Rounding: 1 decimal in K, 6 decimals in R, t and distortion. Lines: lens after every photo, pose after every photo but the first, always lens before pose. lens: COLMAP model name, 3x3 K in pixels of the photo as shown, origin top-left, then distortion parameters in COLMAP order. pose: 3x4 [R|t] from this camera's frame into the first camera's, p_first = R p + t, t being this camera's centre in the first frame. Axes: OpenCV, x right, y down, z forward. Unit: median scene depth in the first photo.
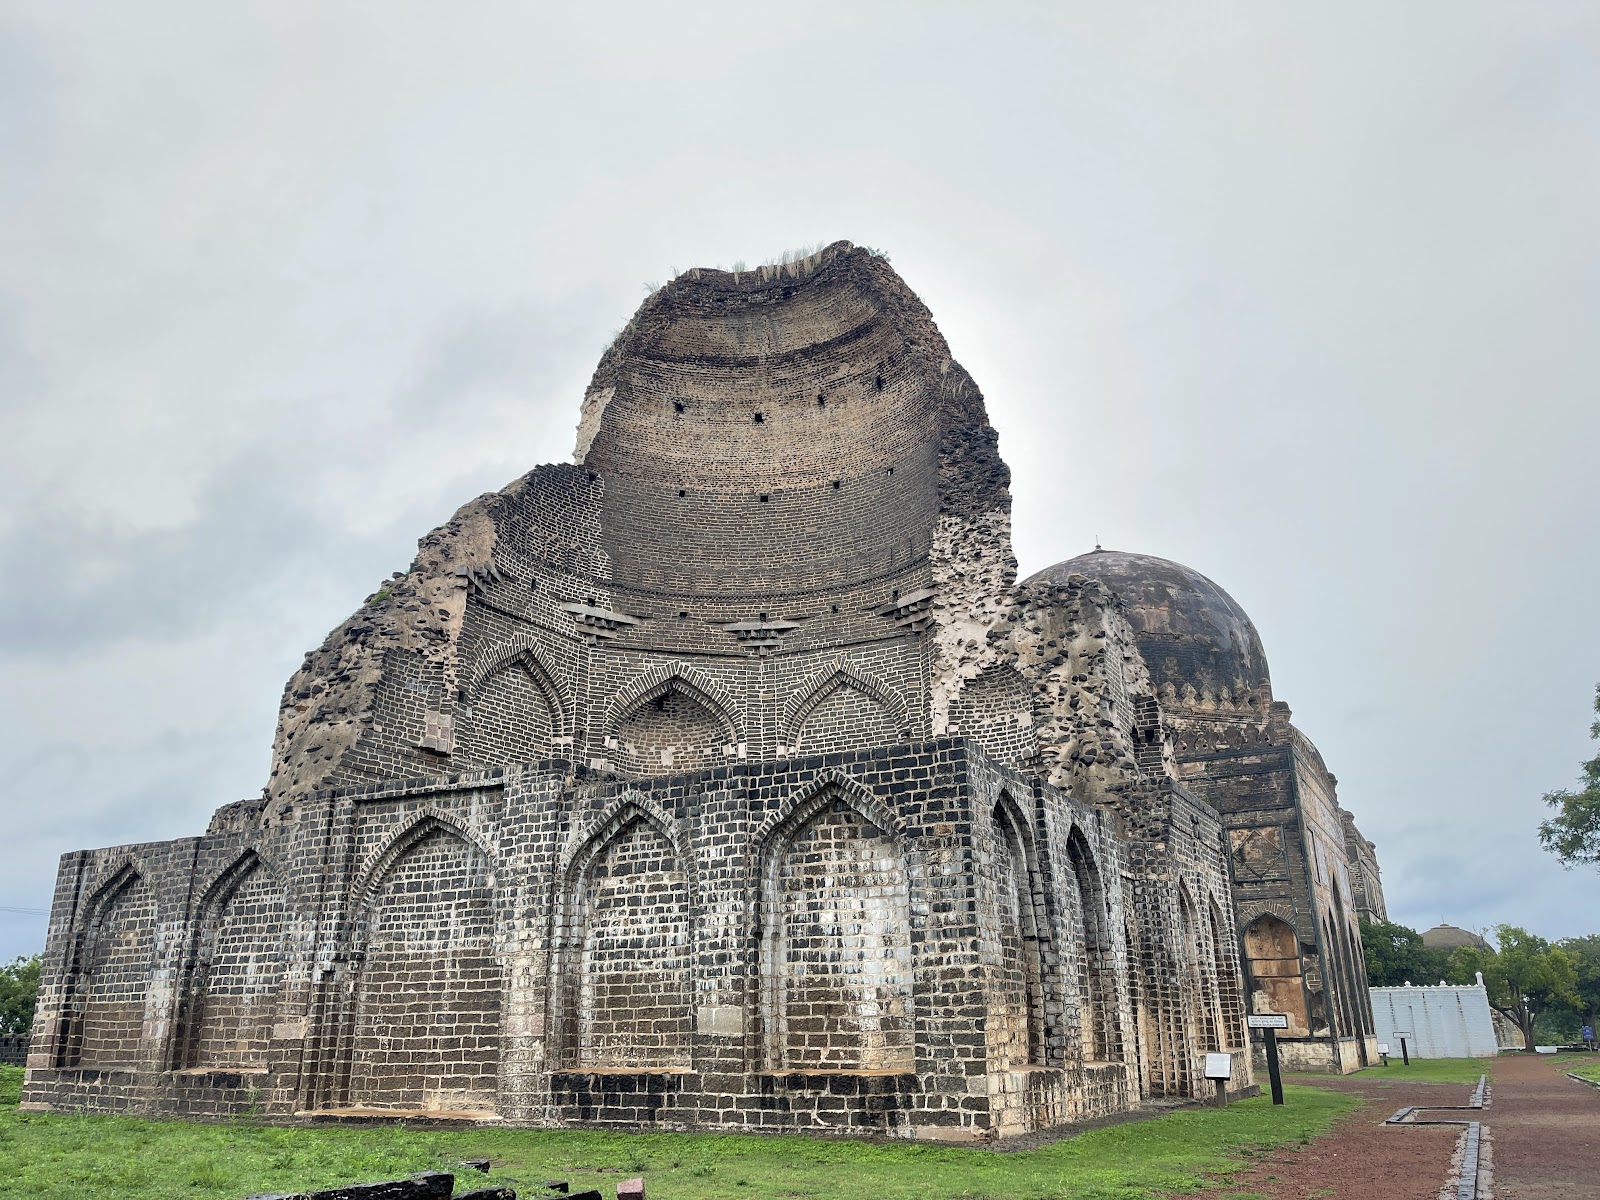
lens RADIAL K [[1228.2, 0, 800.0], [0, 1228.2, 600.0], [0, 0, 1]] dist [0.026808, -0.000474]
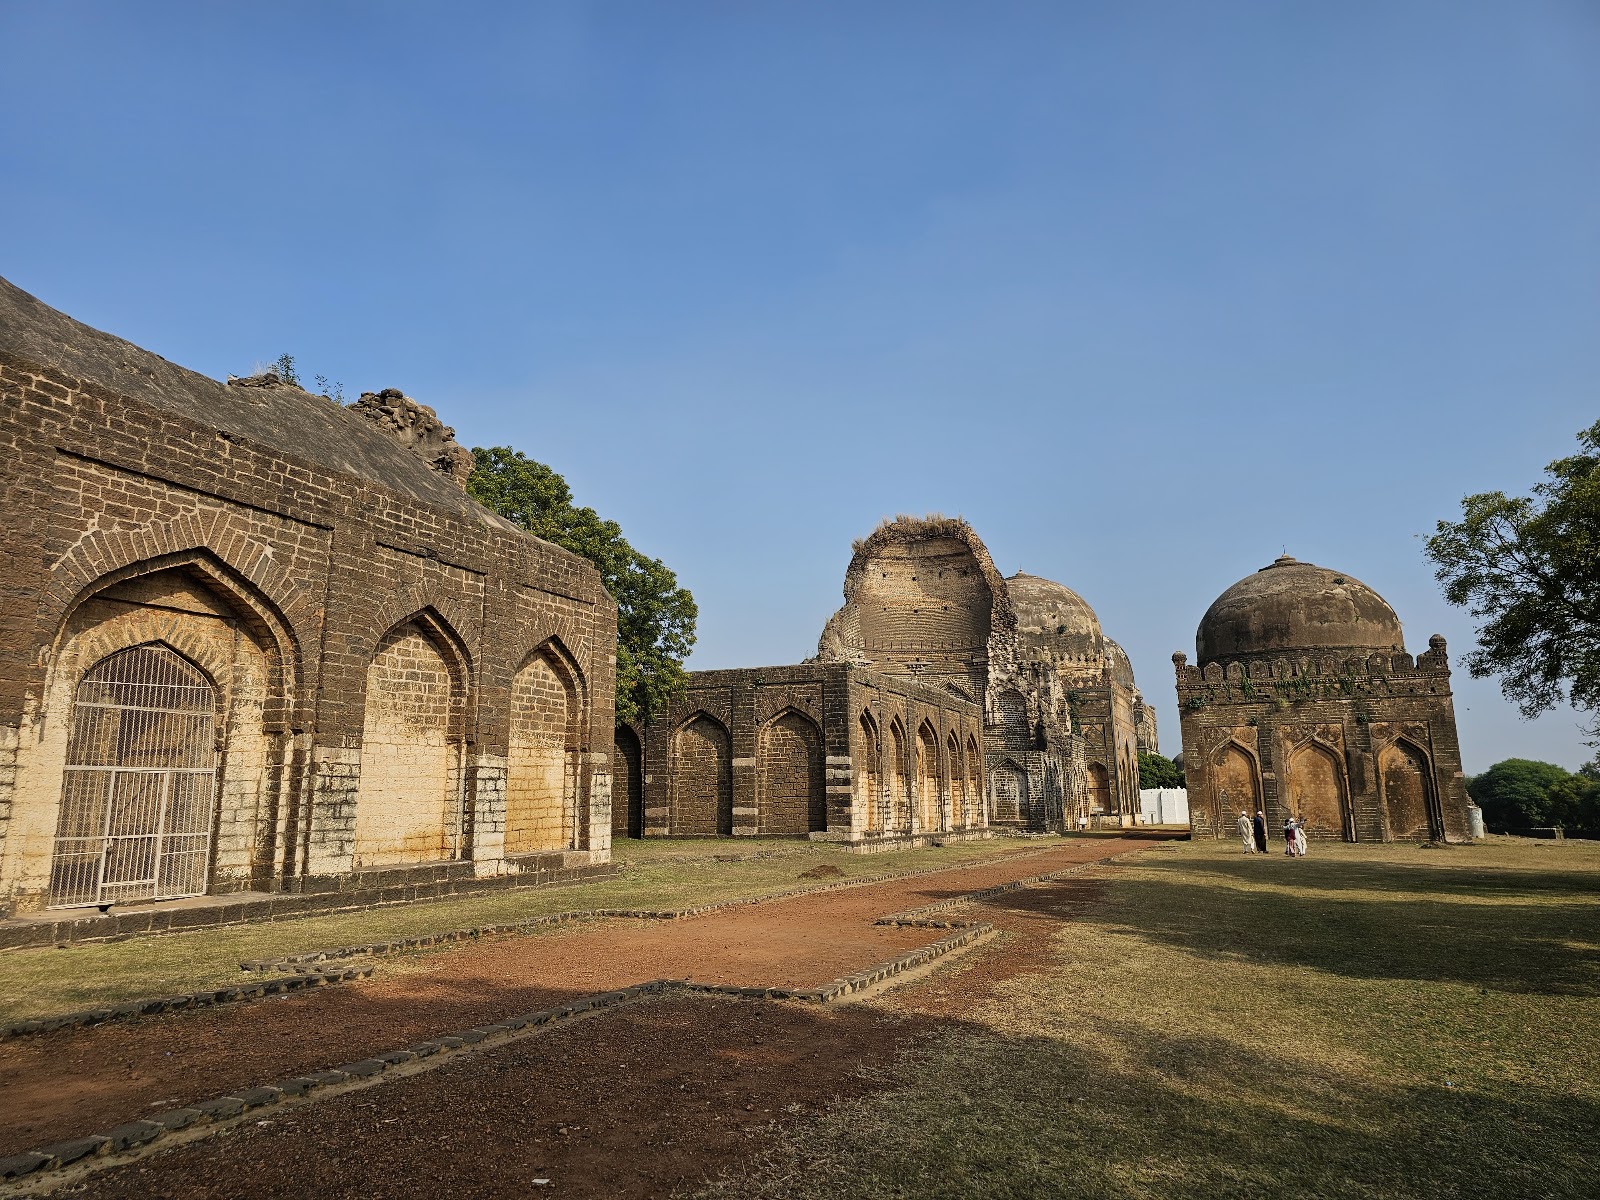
lens RADIAL K [[908.3, 0, 800.0], [0, 908.3, 600.0], [0, 0, 1]] dist [0.000599, -0.000117]
pose [[0.998849, 0.020464, 0.043378, -0.257623], [-0.025294, 0.993172, 0.113882, -0.229792], [-0.040751, -0.114848, 0.992547, -0.638217]]
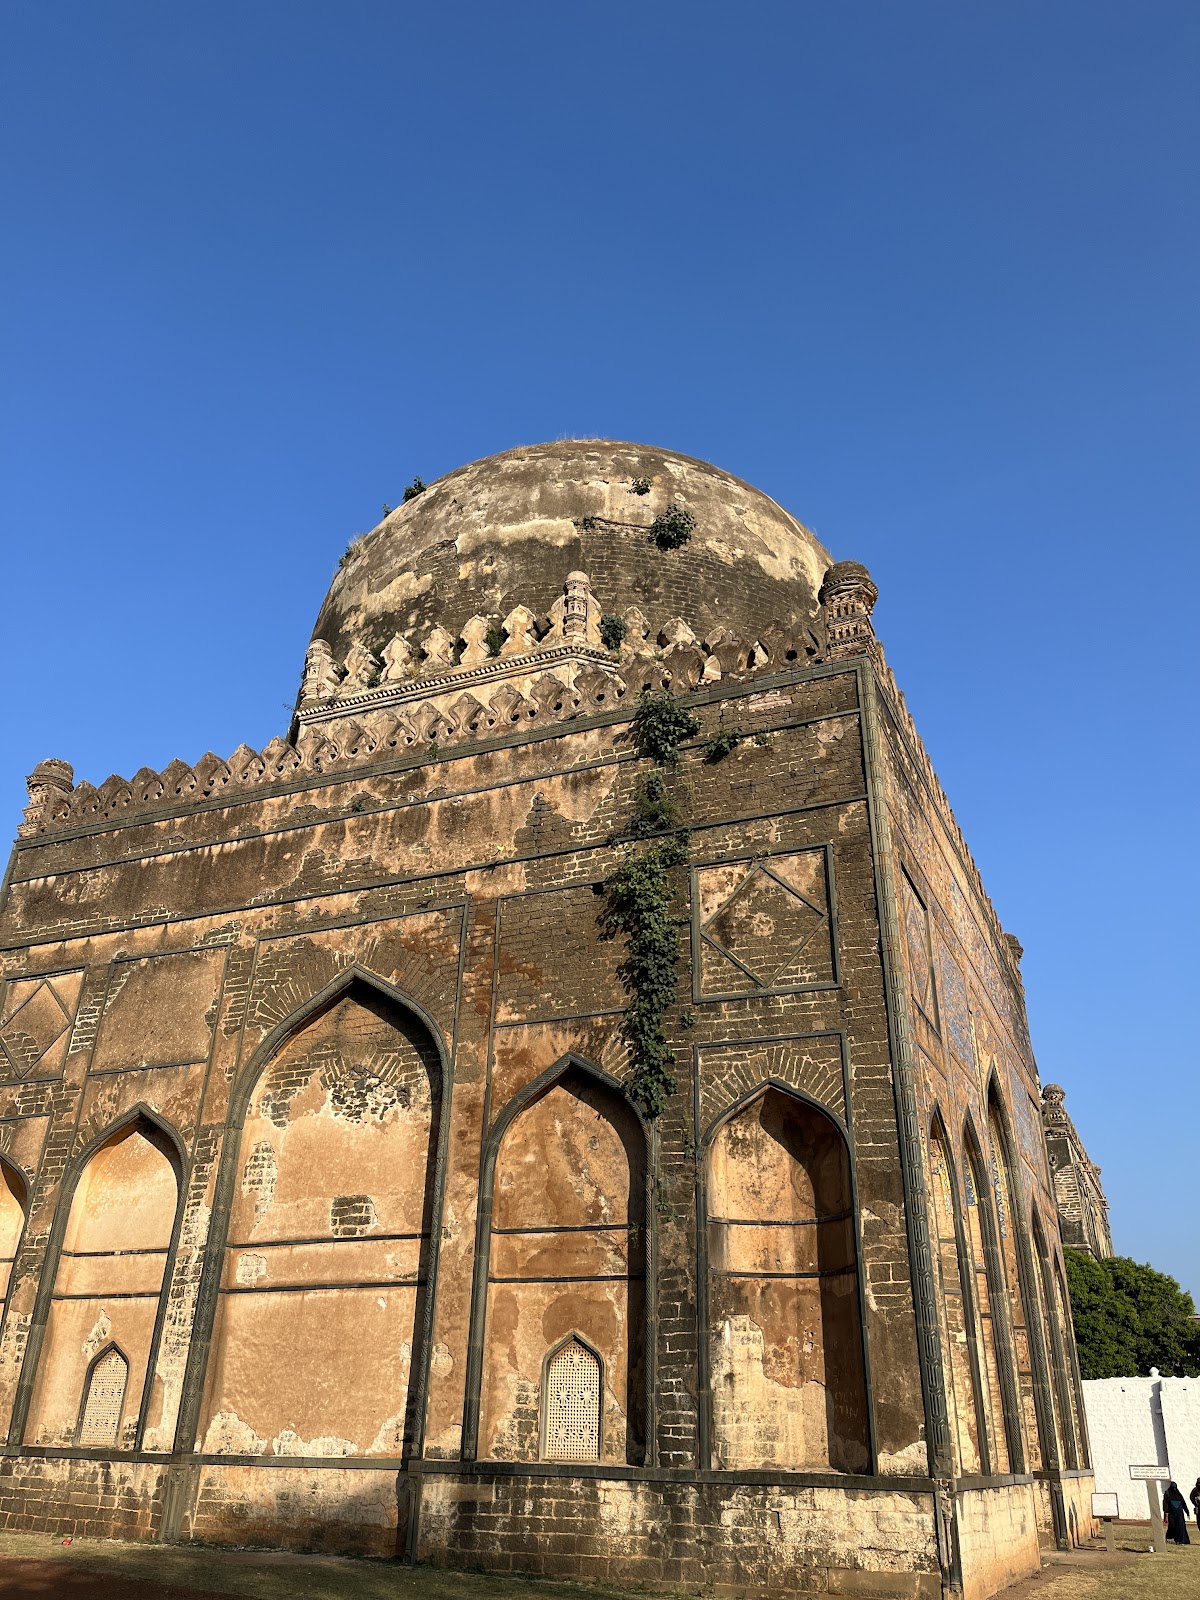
lens RADIAL K [[1228.2, 0, 600.0], [0, 1228.2, 800.0], [0, 0, 1]] dist [0.026808, -0.000474]
pose [[0.996624, 0.065505, 0.049492, 0.320578], [-0.057966, 0.988335, -0.140832, 0.236323], [-0.058140, 0.137488, 0.988796, 0.679349]]
